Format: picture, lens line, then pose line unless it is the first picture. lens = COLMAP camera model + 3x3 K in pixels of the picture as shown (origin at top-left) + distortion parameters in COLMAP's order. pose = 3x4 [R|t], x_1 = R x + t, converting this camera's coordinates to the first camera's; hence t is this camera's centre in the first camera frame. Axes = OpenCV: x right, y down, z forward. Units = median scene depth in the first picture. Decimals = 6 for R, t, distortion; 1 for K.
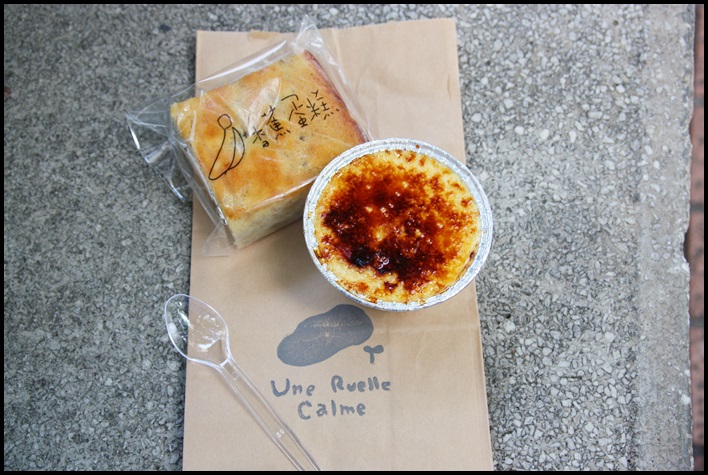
lens RADIAL K [[1034.0, 0, 354.1], [0, 1034.0, 237.7], [0, 0, 1]] dist [0.006958, 0.000000]
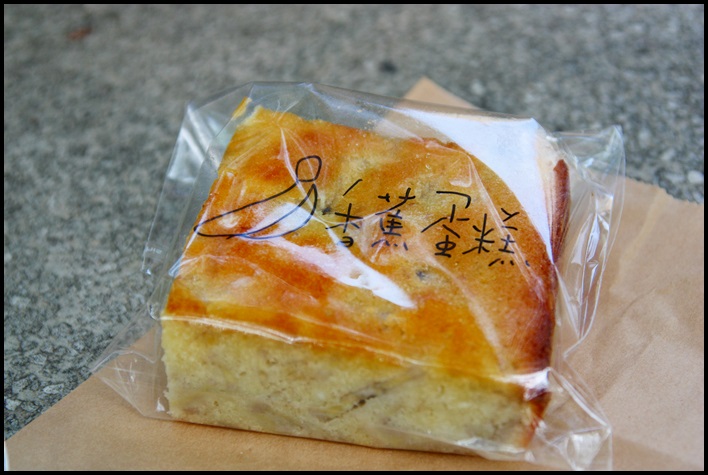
lens RADIAL K [[1747.9, 0, 354.1], [0, 1747.9, 237.4], [0, 0, 1]] dist [0.149790, 0.000000]
pose [[0.735879, 0.384717, -0.557203, 0.330017], [-0.603408, 0.745959, -0.281858, 0.116600], [0.307215, 0.543635, 0.781076, 0.394996]]
